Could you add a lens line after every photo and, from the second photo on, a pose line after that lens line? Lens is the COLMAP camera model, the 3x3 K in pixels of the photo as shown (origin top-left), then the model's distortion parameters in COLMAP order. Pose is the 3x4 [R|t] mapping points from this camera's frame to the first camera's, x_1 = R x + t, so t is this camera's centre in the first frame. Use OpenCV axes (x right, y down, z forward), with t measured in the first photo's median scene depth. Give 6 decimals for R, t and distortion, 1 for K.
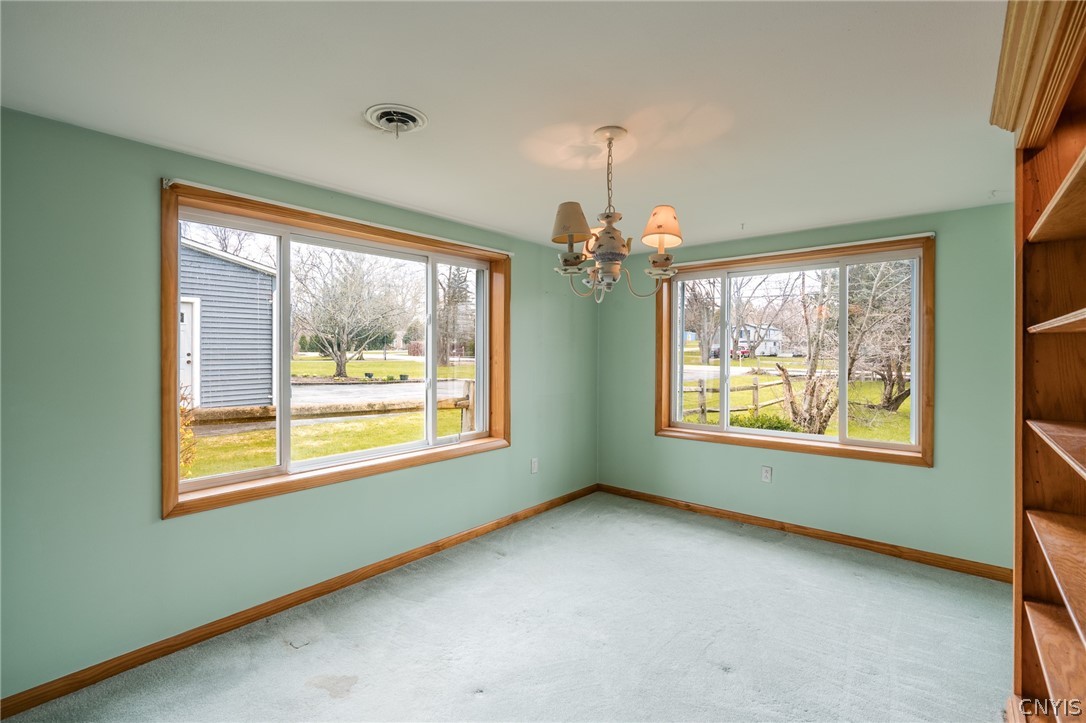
lens RADIAL K [[500.0, 0, 517.4], [0, 500.0, 353.0], [0, 0, 1]] dist [-0.013491, 0.000041]
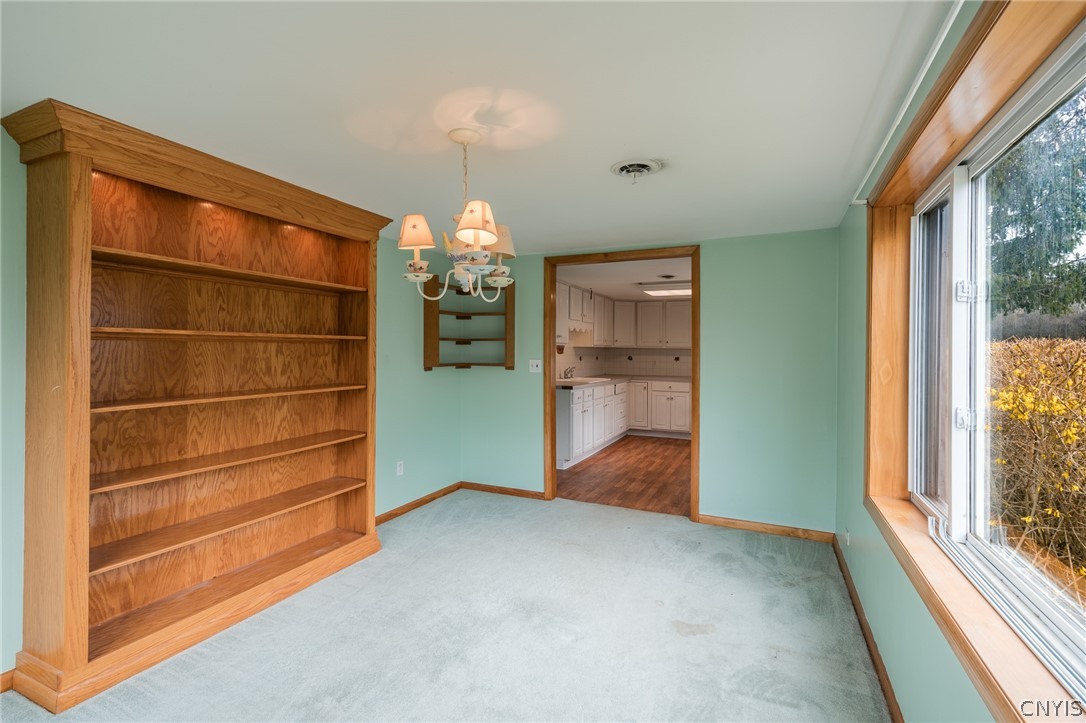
lens RADIAL K [[492.8, 0, 538.3], [0, 492.8, 351.0], [0, 0, 1]] dist [-0.000167, -0.000198]
pose [[-0.960389, -0.006907, -0.278577, 0.190676], [-0.007665, 0.999969, 0.001630, -0.002946], [0.278557, 0.003701, -0.960413, 1.183423]]
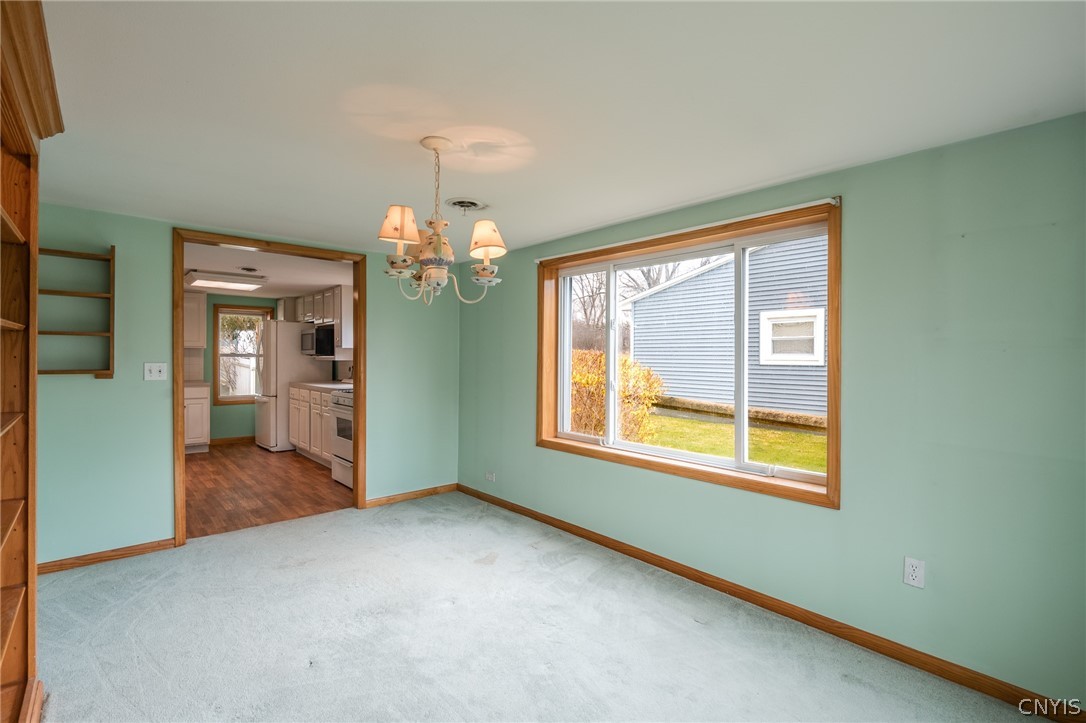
lens RADIAL K [[489.5, 0, 552.7], [0, 489.5, 357.0], [0, 0, 1]] dist [-0.012781, 0.000363]
pose [[-0.108966, 0.001206, -0.994045, 0.693041], [-0.010165, 0.999946, 0.002327, 0.000356], [0.993994, 0.010358, -0.108947, 0.798875]]
